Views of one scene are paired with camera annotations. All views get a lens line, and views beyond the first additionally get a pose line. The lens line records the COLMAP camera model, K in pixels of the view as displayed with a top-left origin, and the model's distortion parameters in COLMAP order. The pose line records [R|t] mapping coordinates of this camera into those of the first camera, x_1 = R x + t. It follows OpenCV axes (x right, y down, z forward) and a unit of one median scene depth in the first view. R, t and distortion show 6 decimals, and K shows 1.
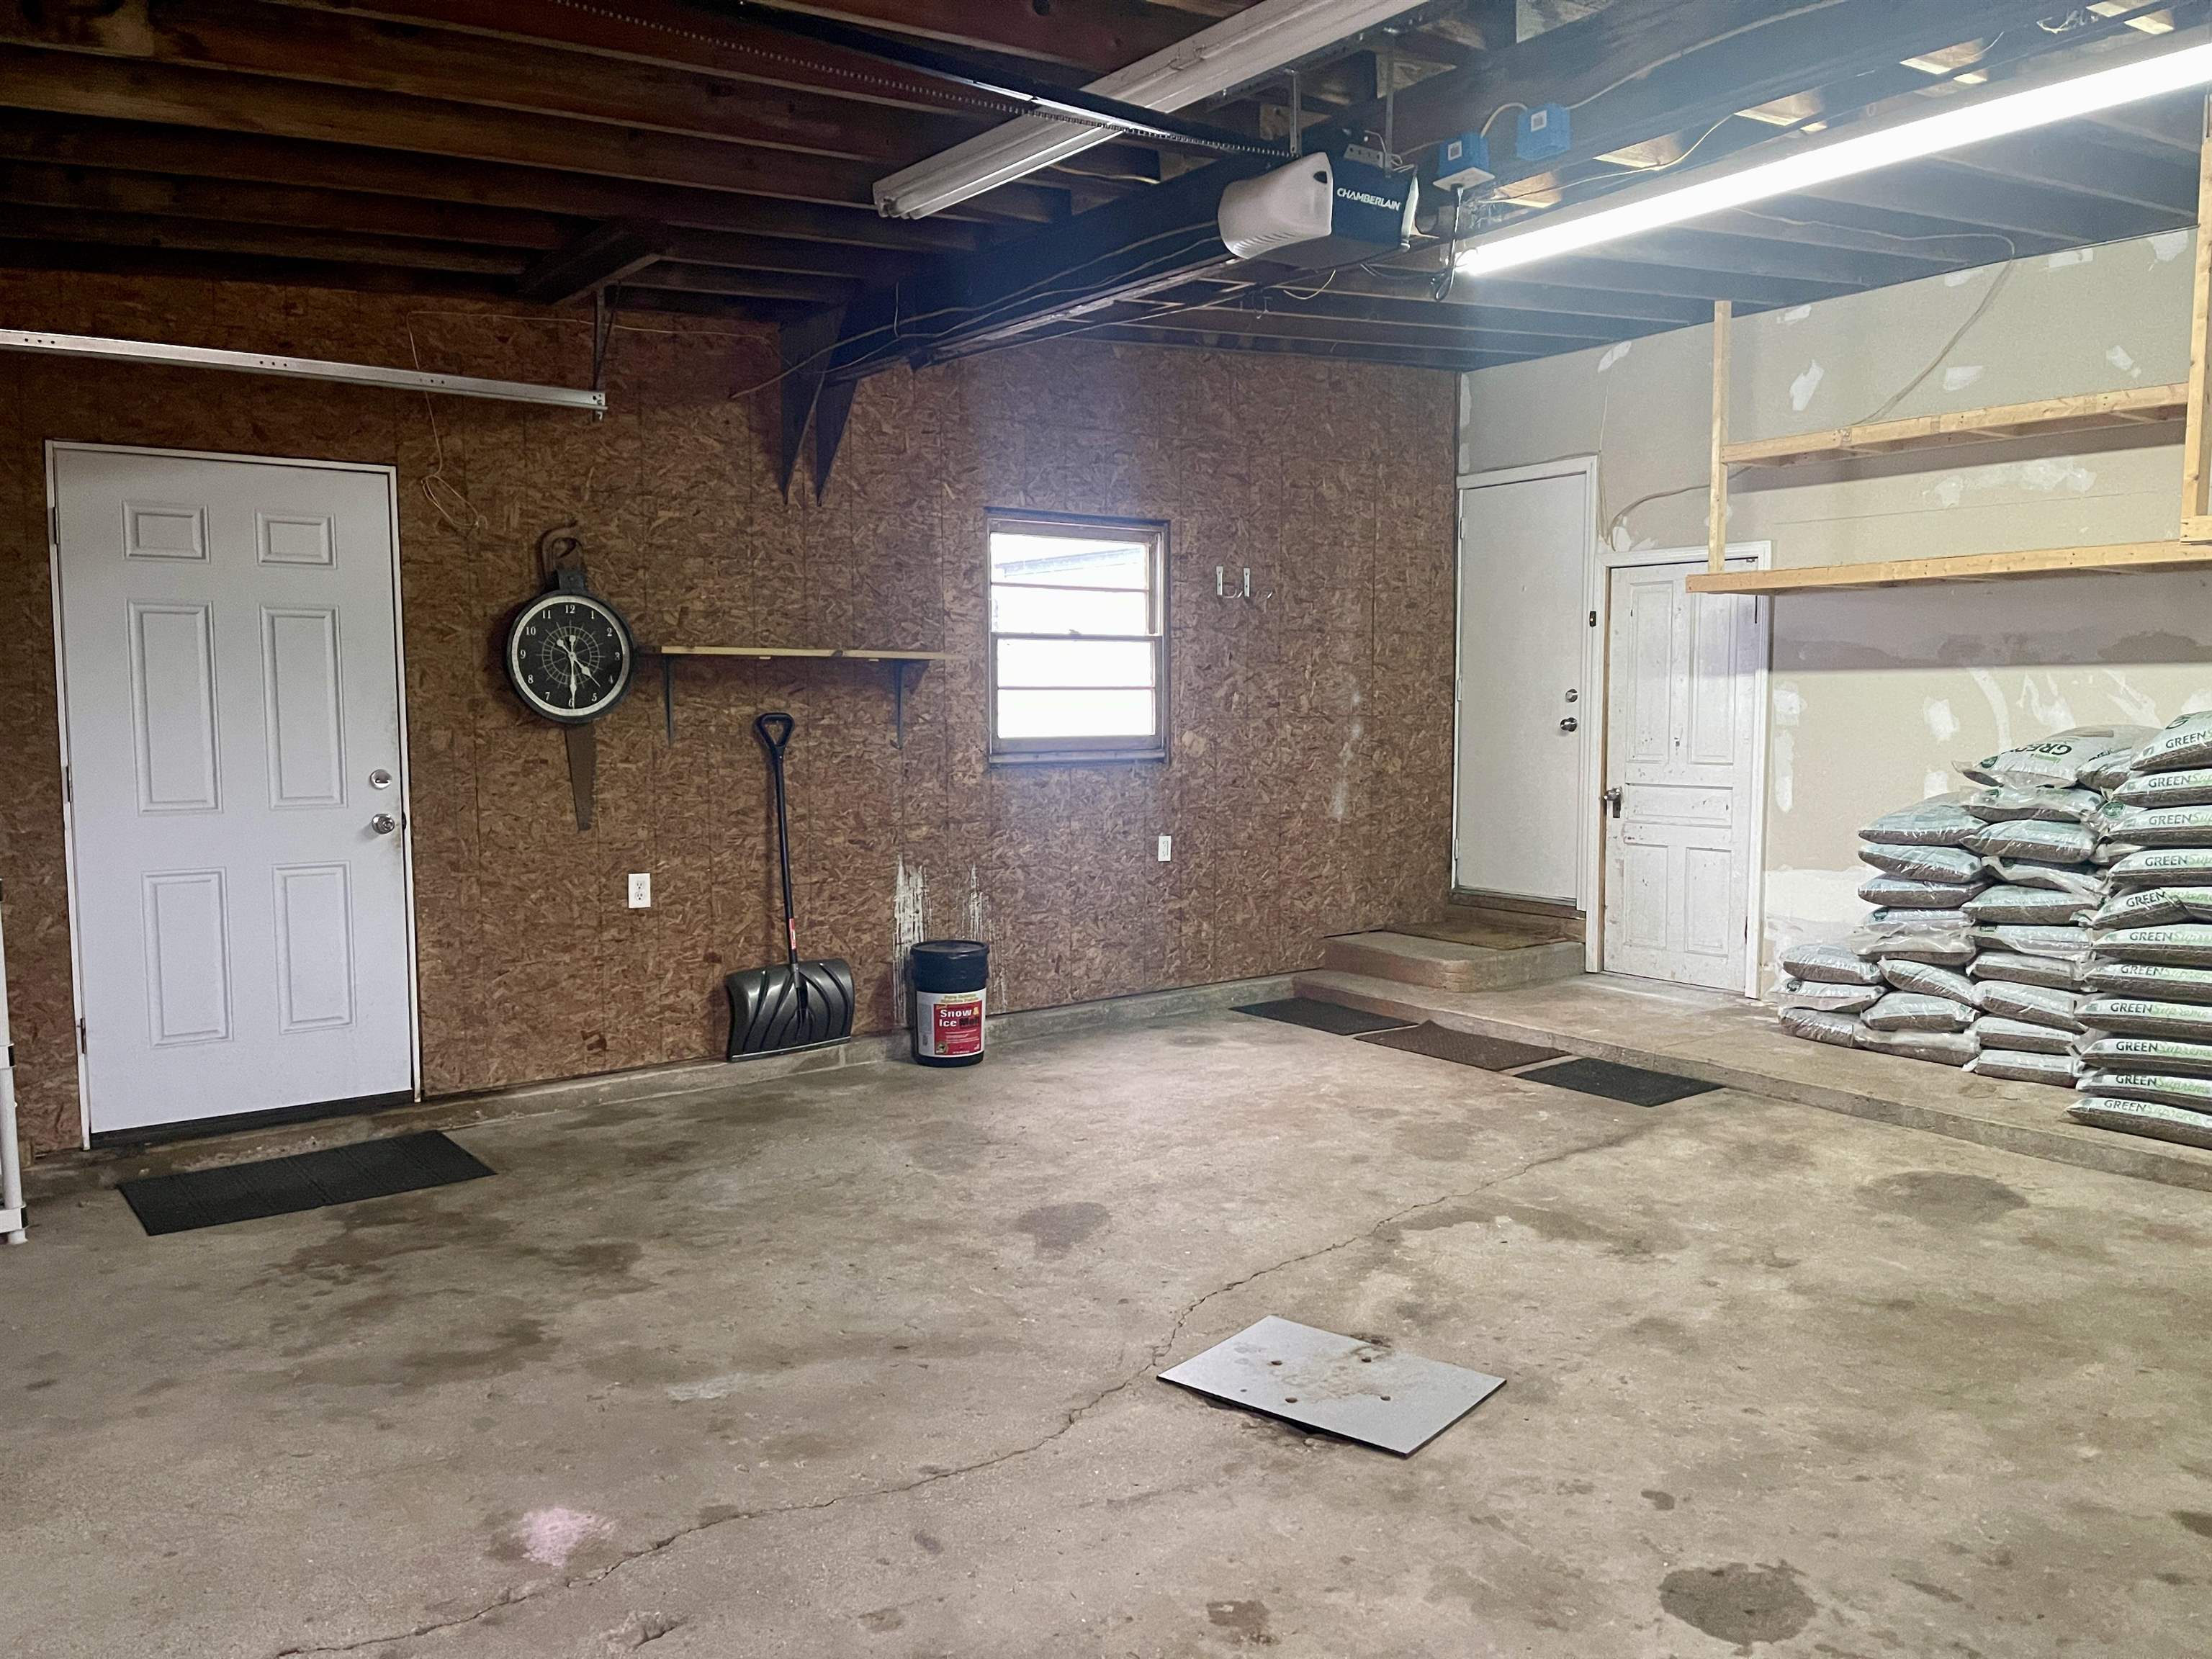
lens RADIAL K [[1653.5, 0, 1106.0], [0, 1653.5, 829.5], [0, 0, 1]] dist [0.000778, -0.004474]
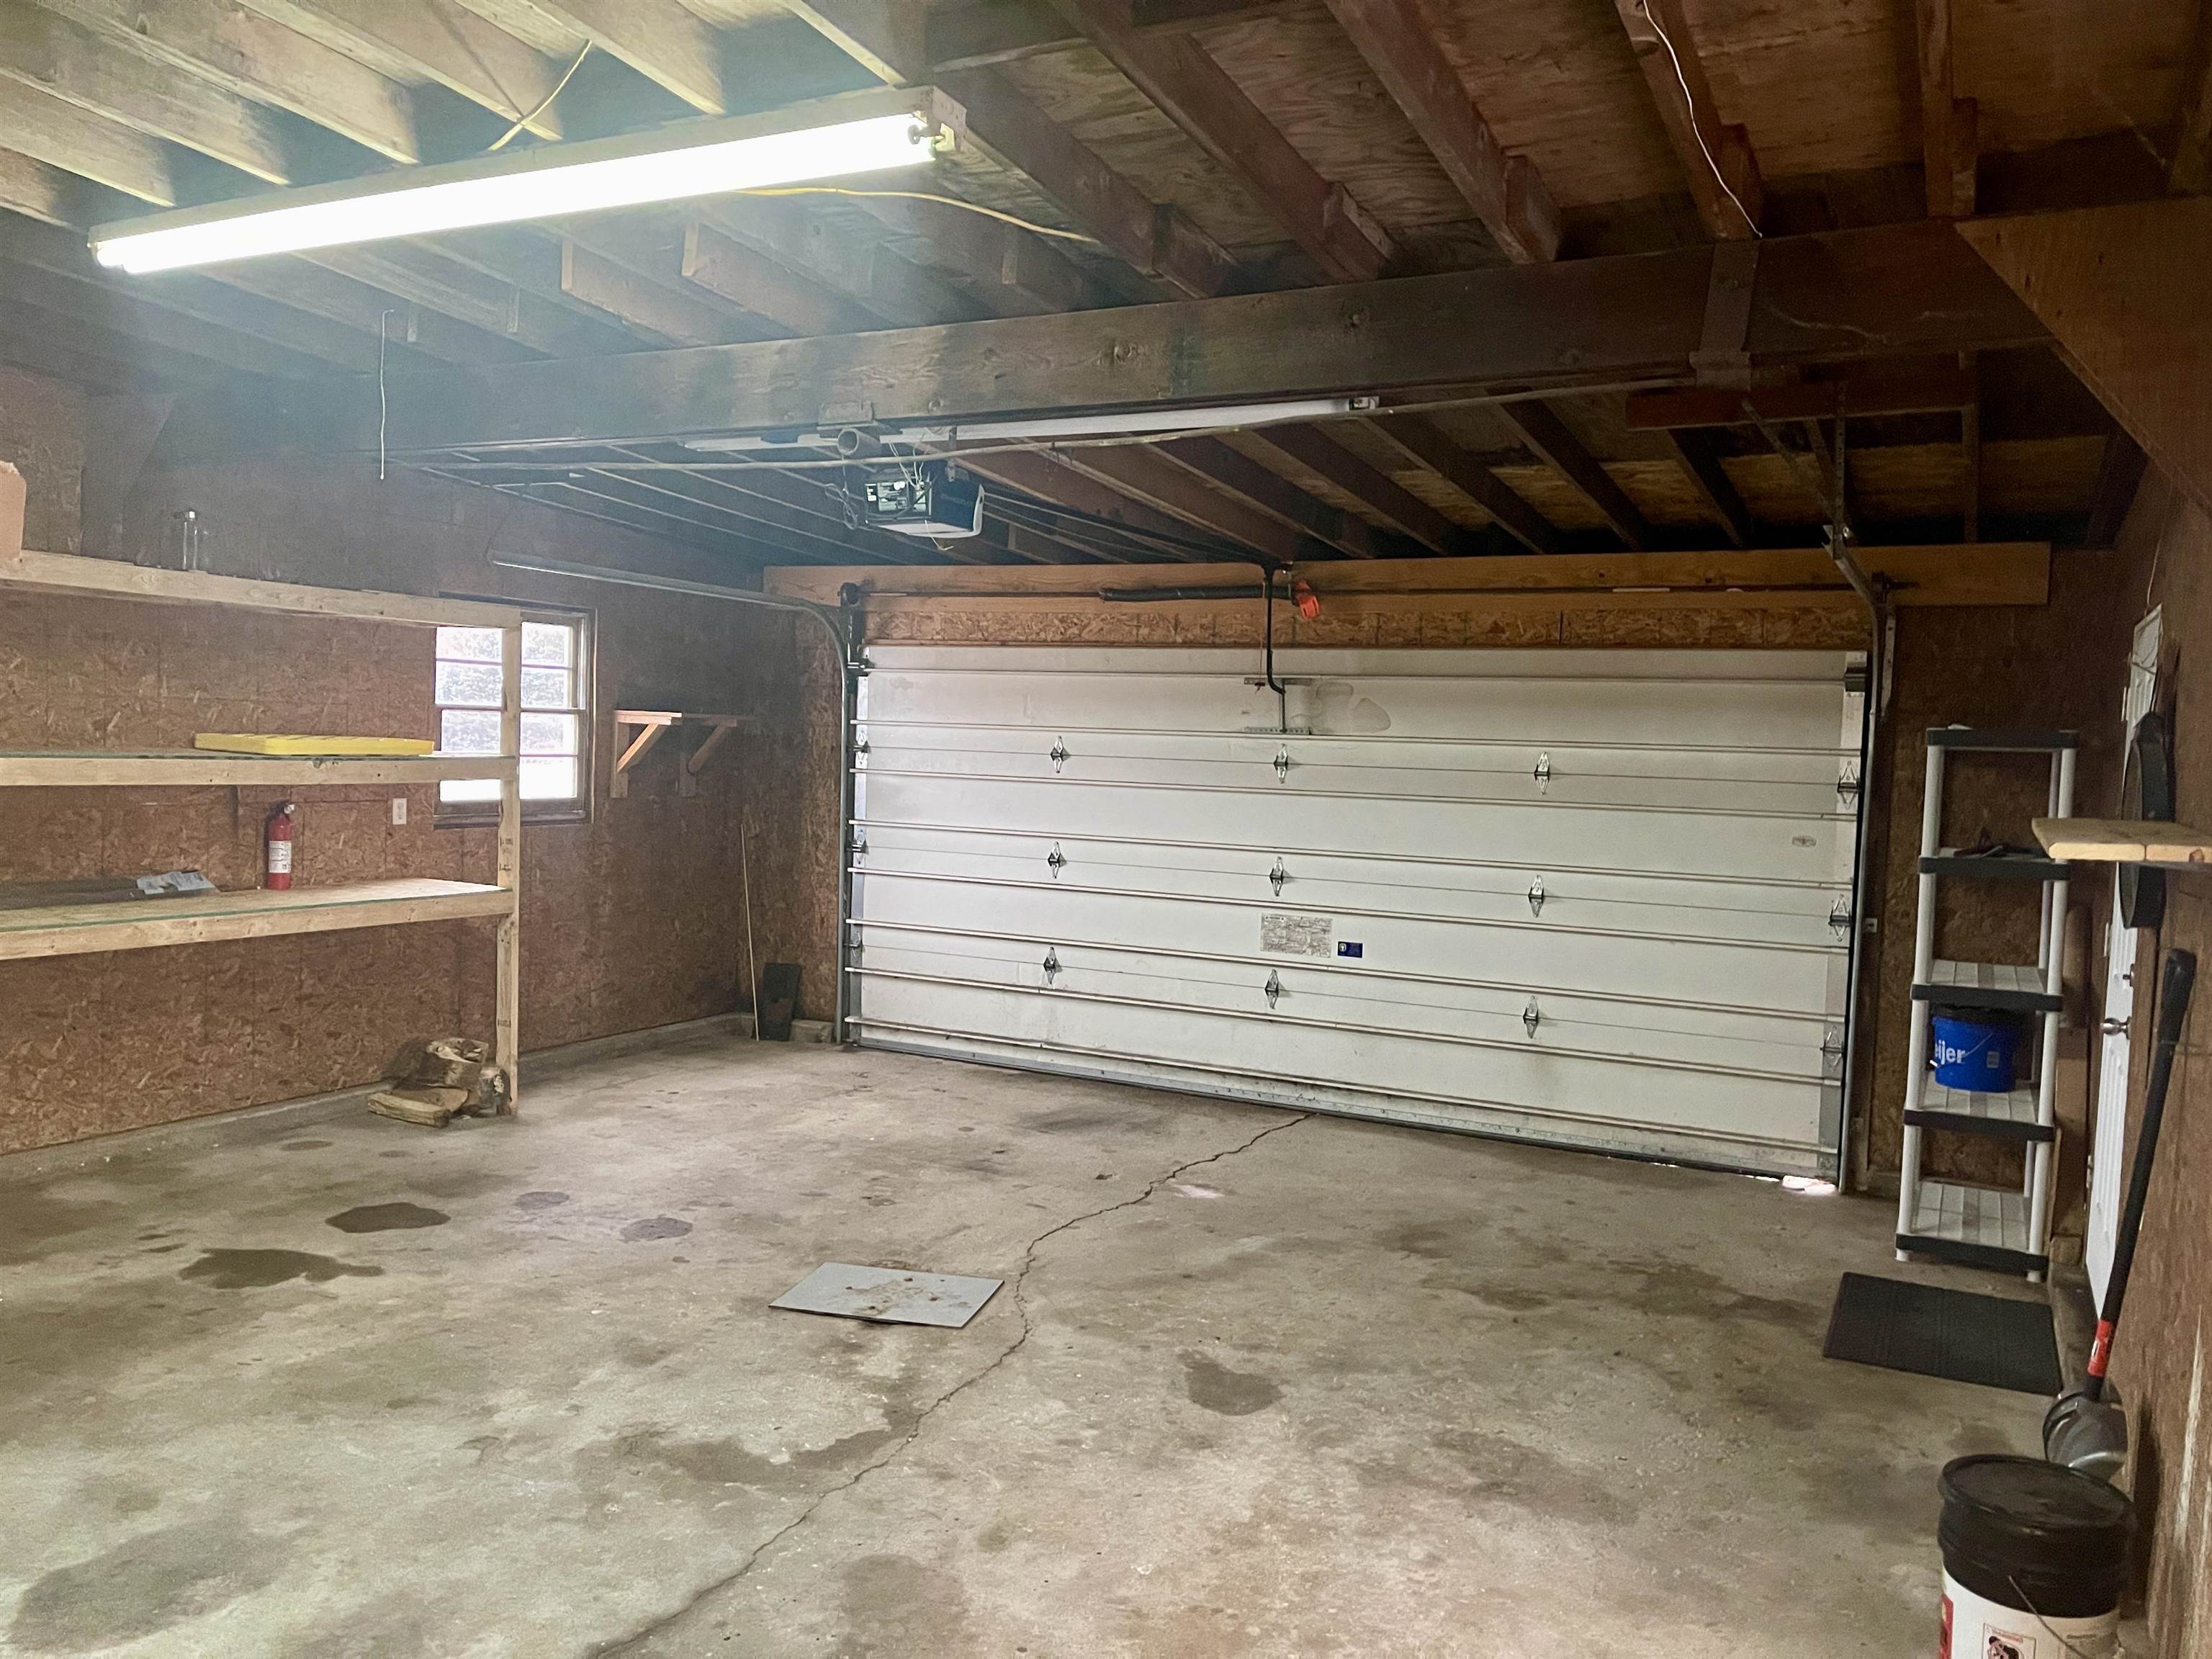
lens RADIAL K [[1828.7, 0, 1106.0], [0, 1828.7, 829.5], [0, 0, 1]] dist [0.092953, -0.207125]
pose [[-0.906677, -0.004502, -0.421801, 0.513789], [-0.066408, 0.988997, 0.132190, -0.230328], [0.416565, 0.147865, -0.897000, 1.963835]]
